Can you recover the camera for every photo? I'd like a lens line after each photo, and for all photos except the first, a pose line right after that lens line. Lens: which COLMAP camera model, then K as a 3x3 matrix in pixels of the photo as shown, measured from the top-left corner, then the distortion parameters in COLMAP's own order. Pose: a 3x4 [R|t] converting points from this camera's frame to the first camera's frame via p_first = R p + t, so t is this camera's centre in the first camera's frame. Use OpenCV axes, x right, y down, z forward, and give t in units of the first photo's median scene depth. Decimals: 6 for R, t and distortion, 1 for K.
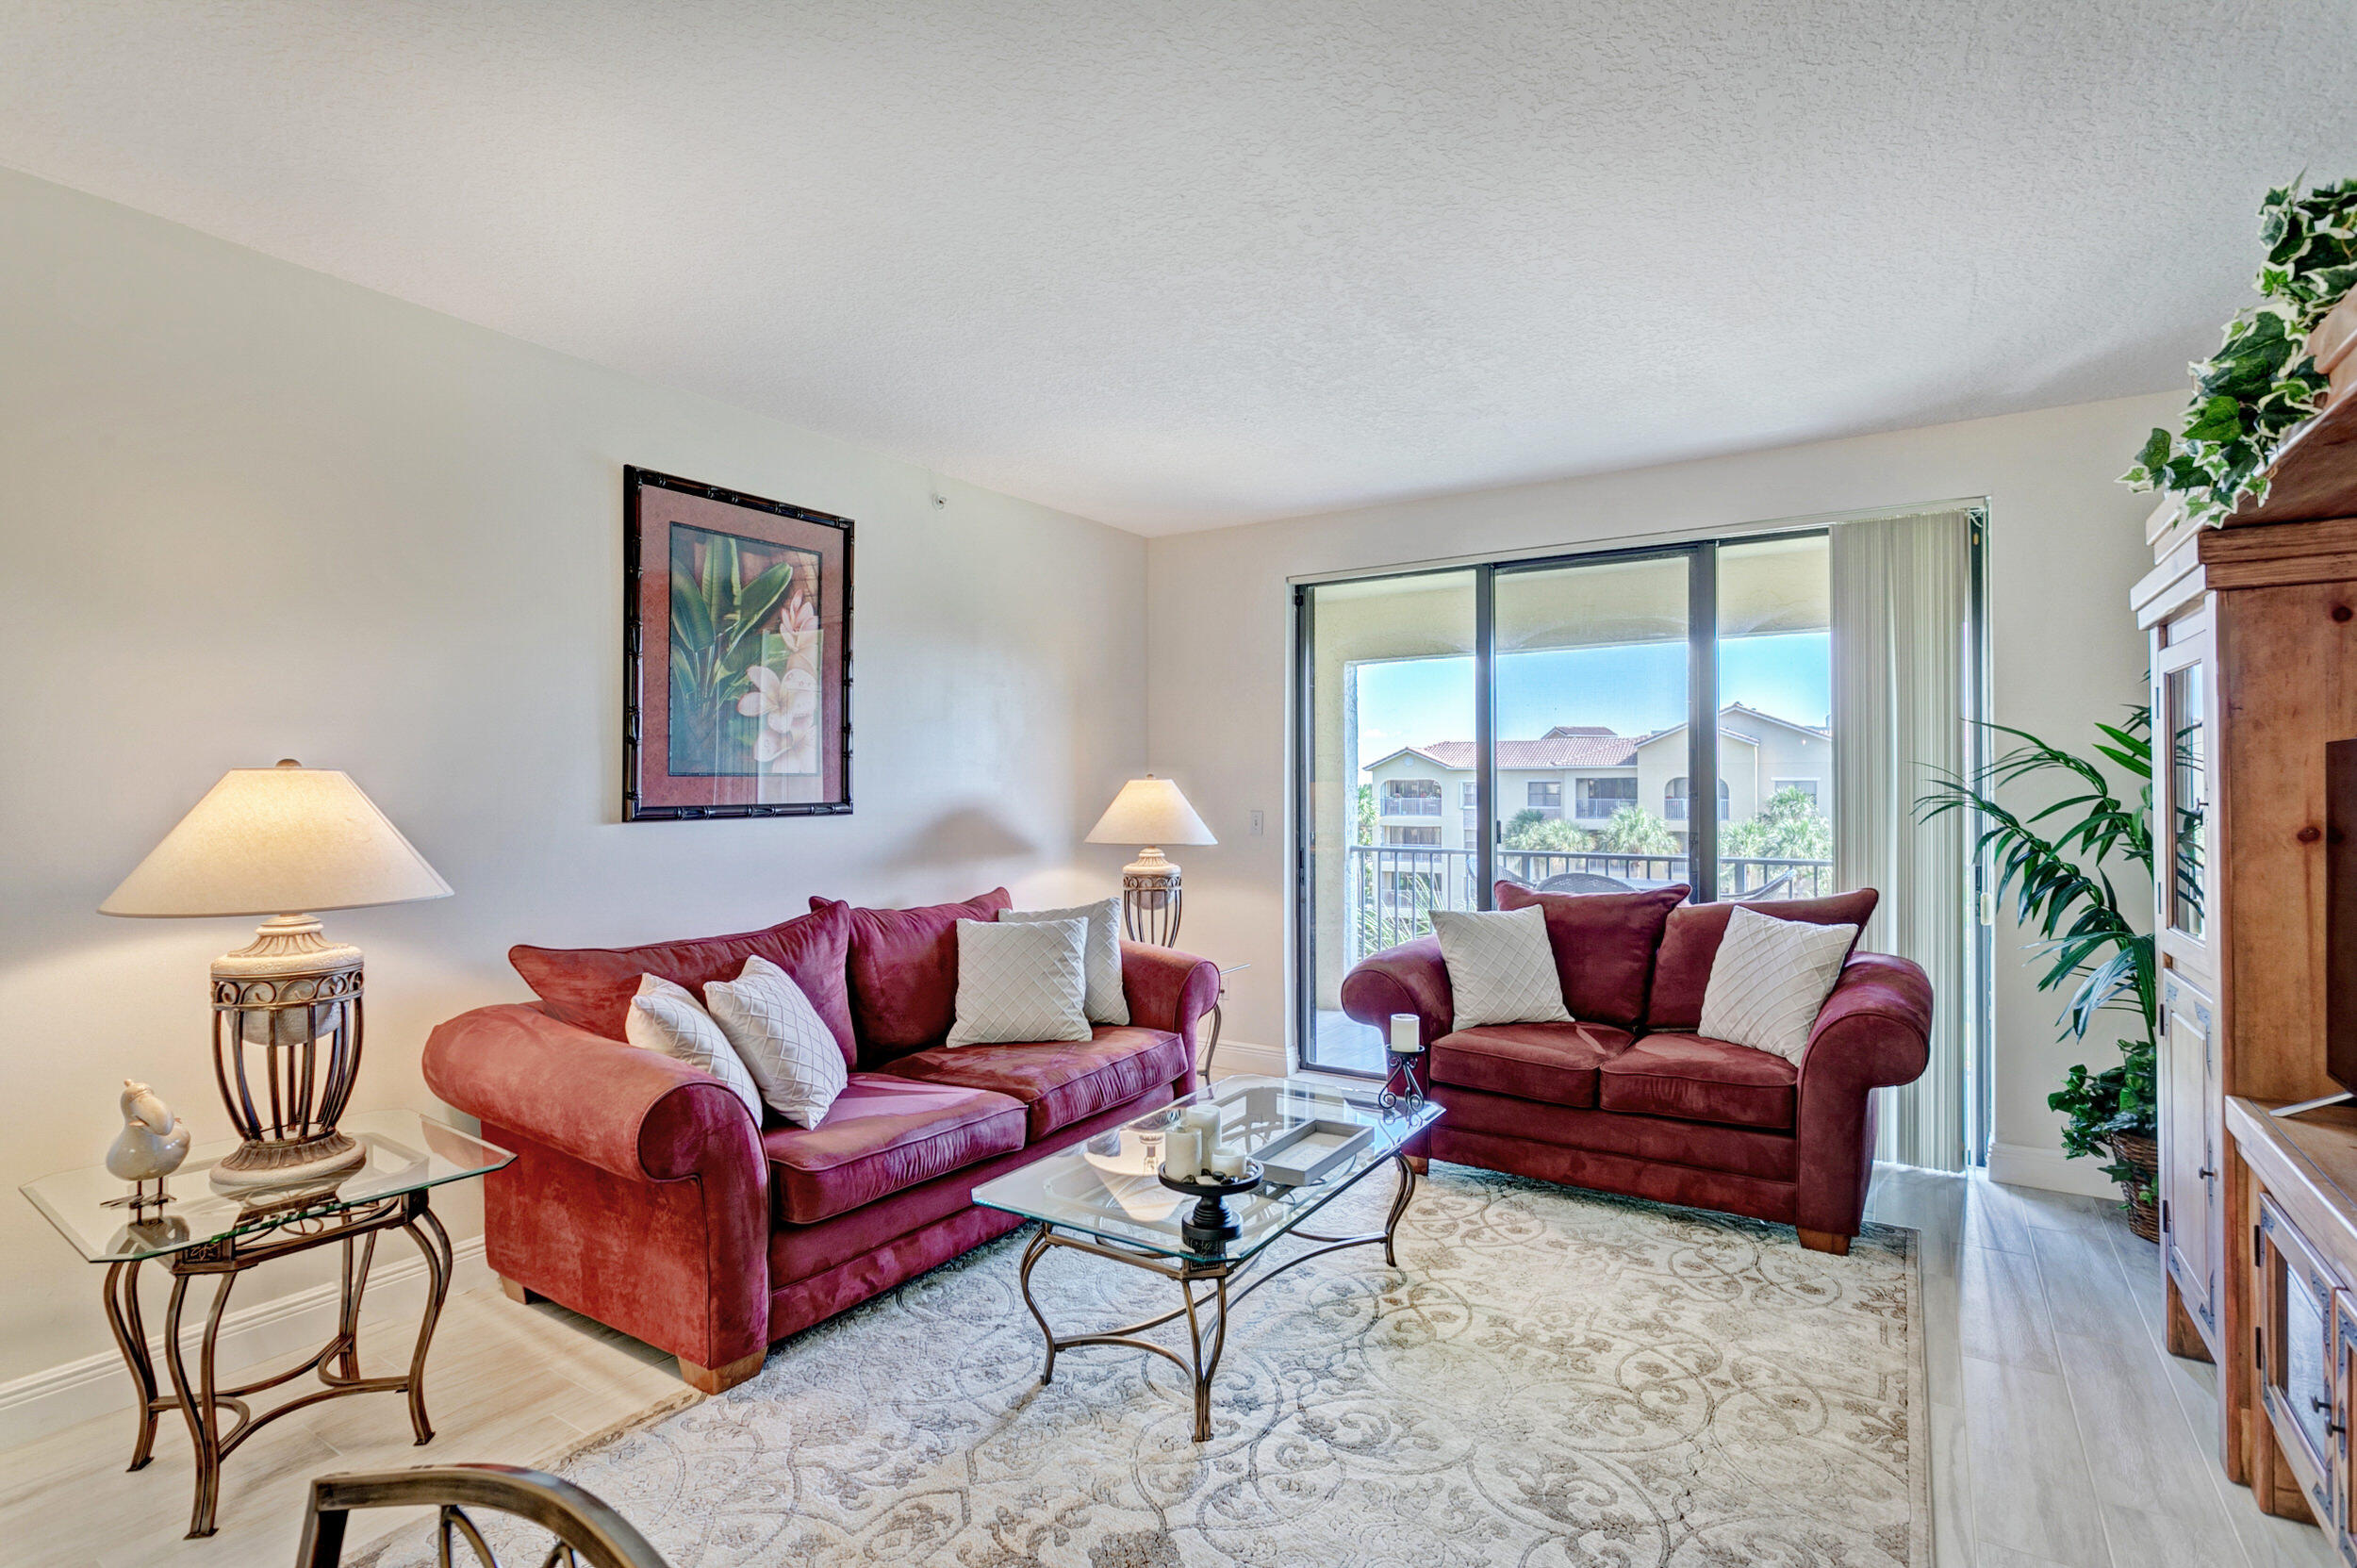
lens RADIAL K [[1134.3, 0, 1181.3], [0, 1134.3, 784.6], [0, 0, 1]] dist [-0.010778, 0.001114]
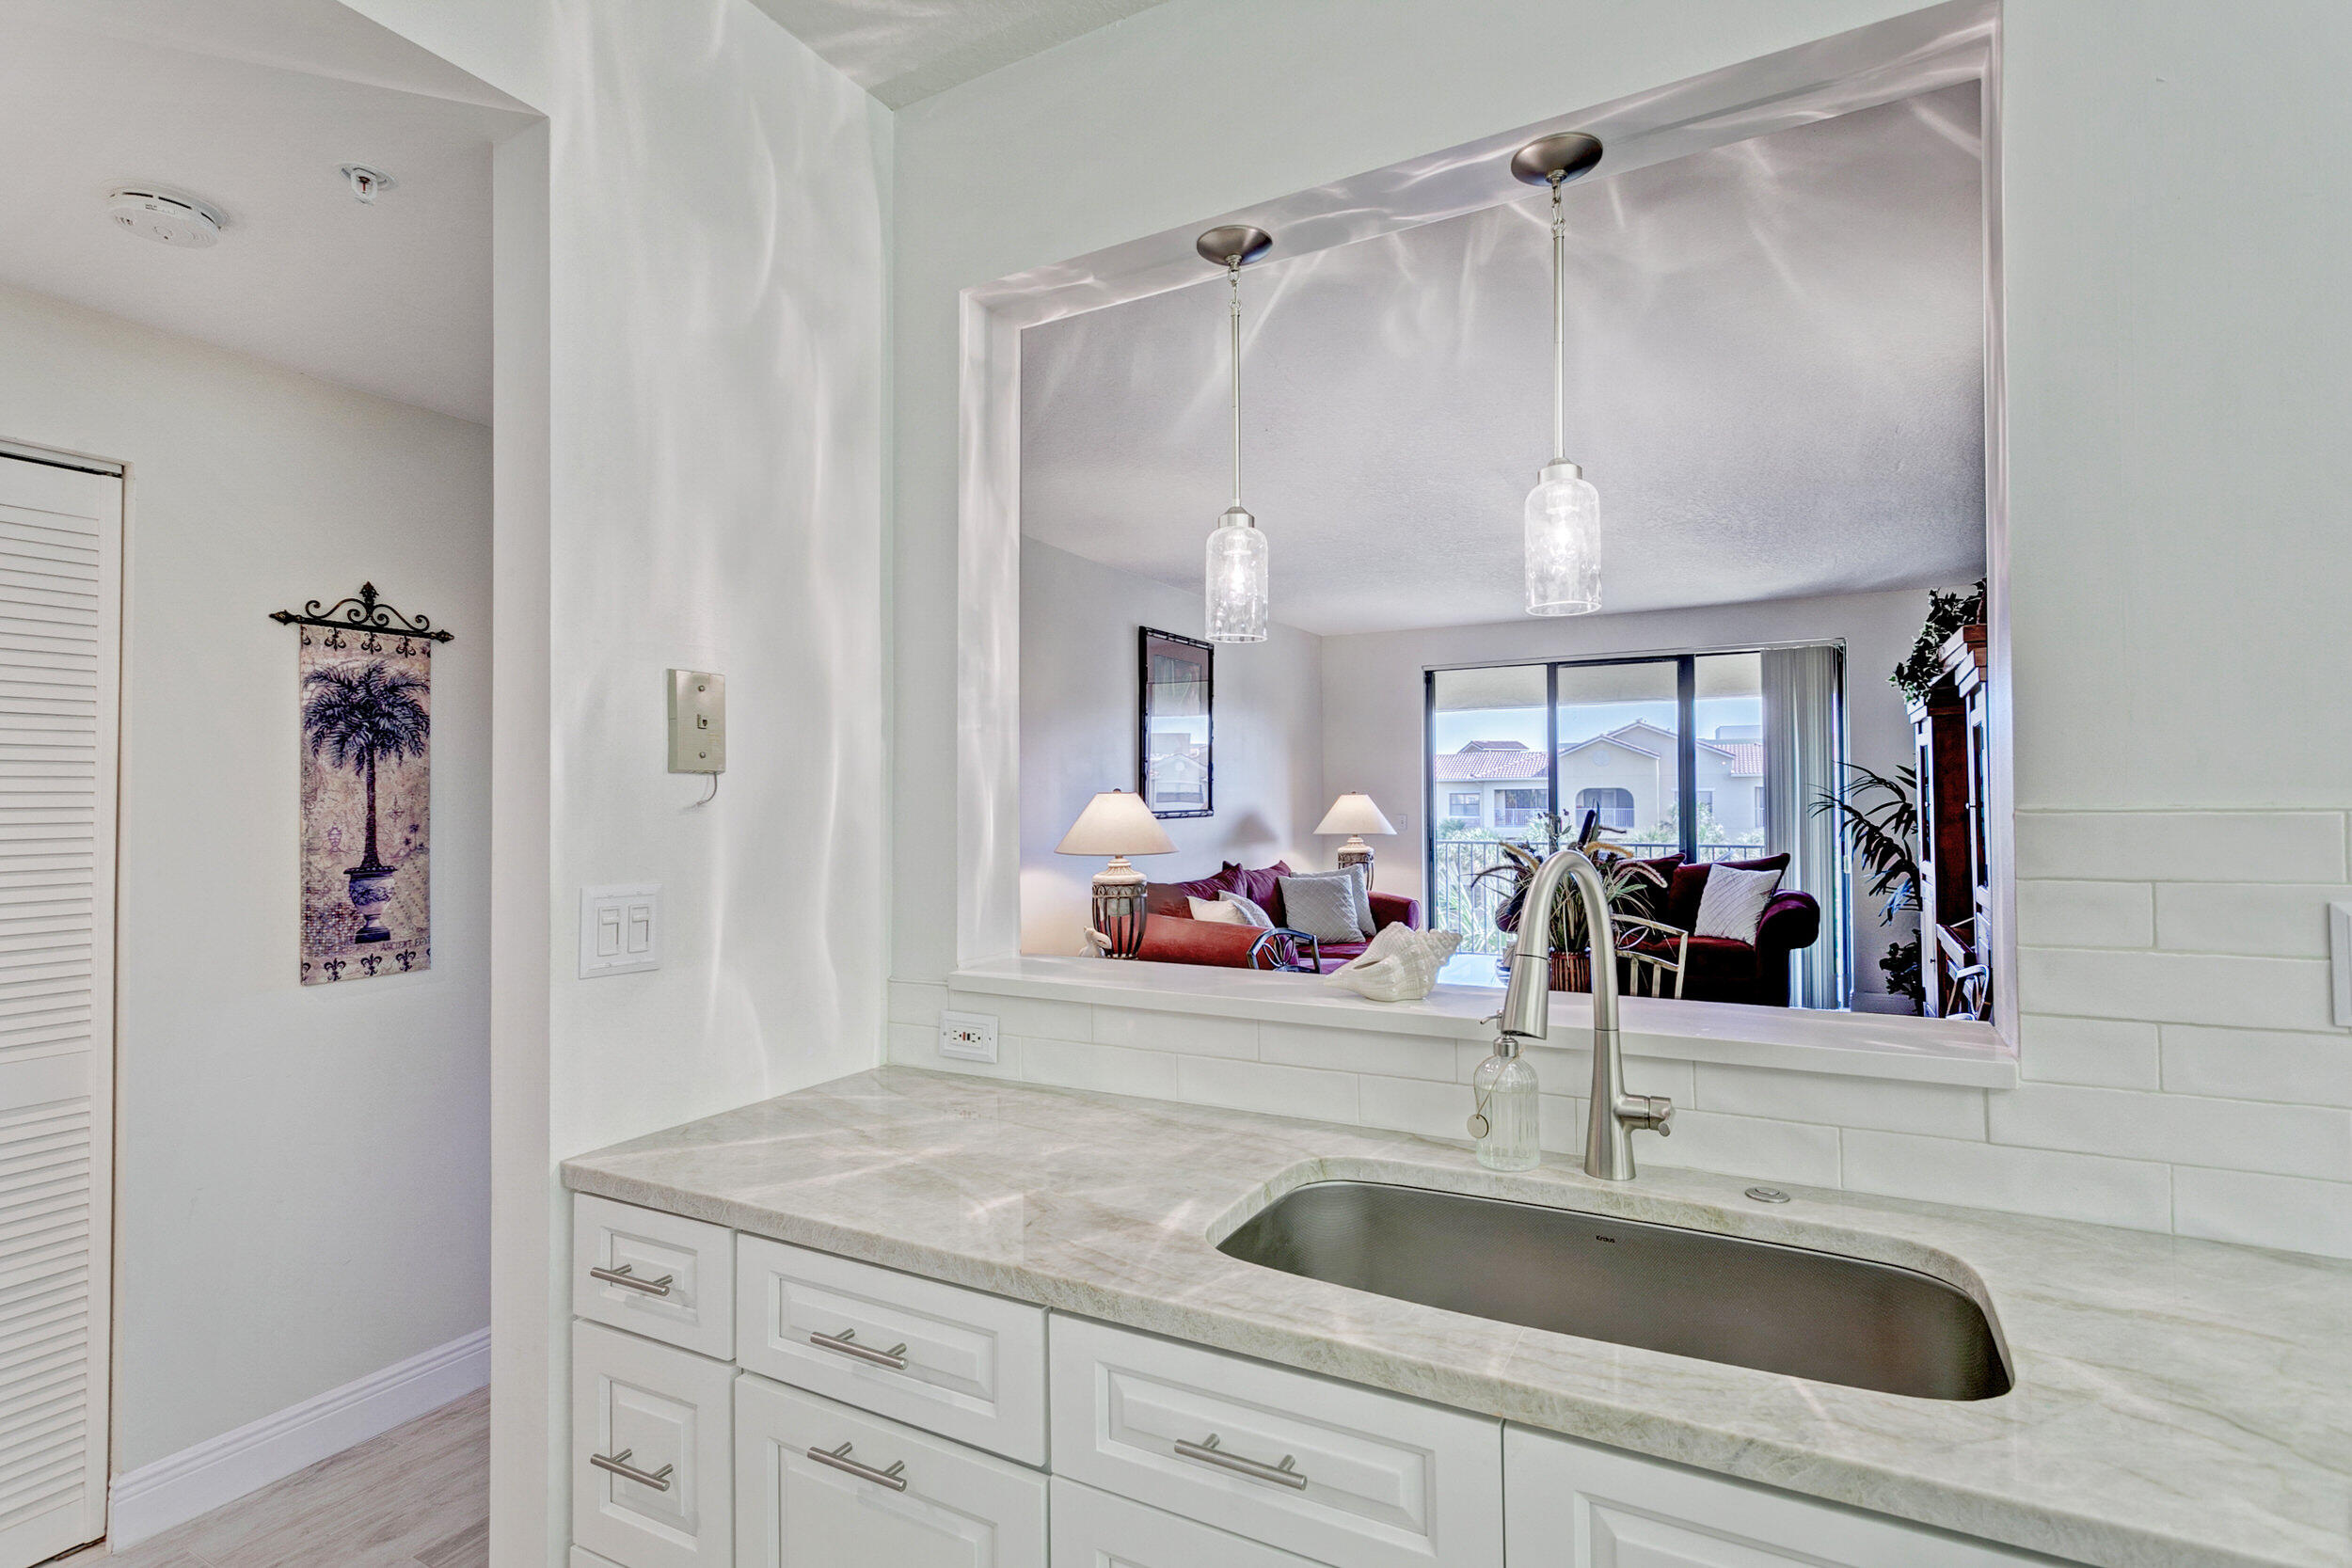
lens RADIAL K [[1136.3, 0, 1173.5], [0, 1136.3, 786.6], [0, 0, 1]] dist [0.001775, 0.000267]
pose [[0.997245, -0.003478, 0.074092, -0.531661], [0.004129, 0.999954, -0.008635, -0.003656], [-0.074058, 0.008917, 0.997214, -0.788889]]
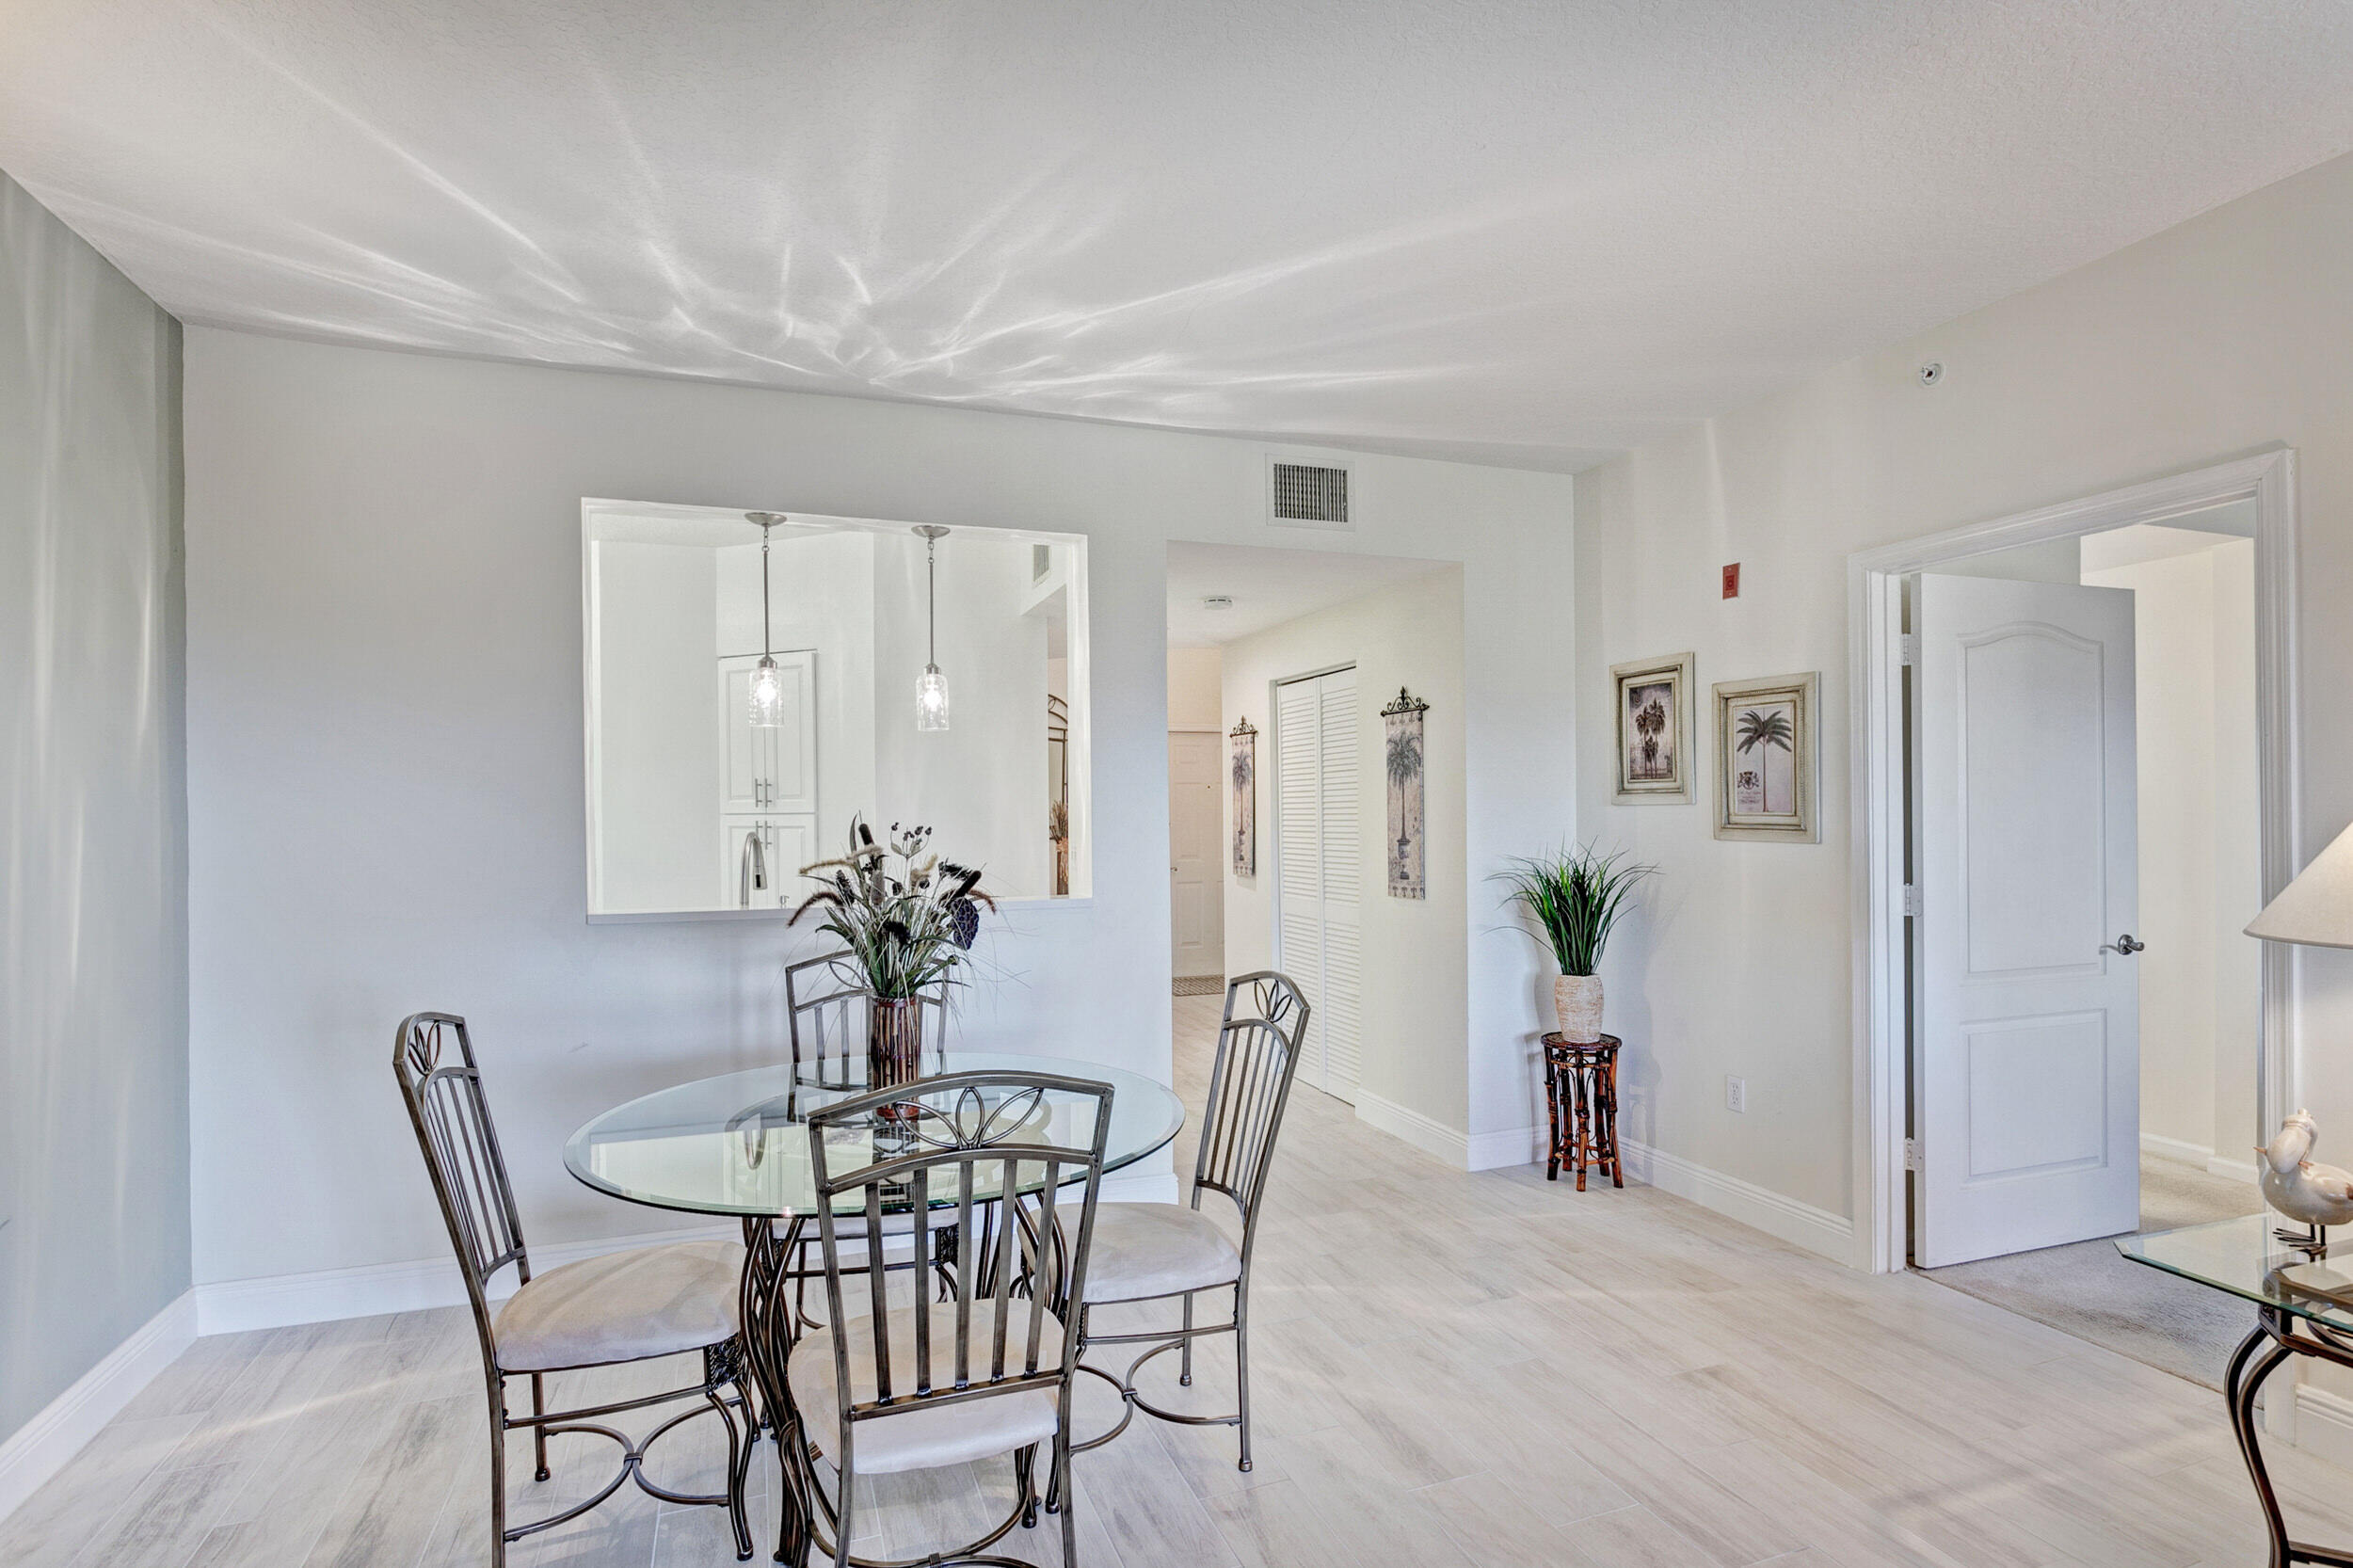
lens RADIAL K [[1132.3, 0, 1179.3], [0, 1132.3, 784.6], [0, 0, 1]] dist [-0.010778, 0.001114]
pose [[-0.593651, -0.009482, -0.804667, 0.208962], [0.015308, 0.999617, -0.023073, 0.001128], [0.804577, -0.026015, -0.593278, 0.483020]]
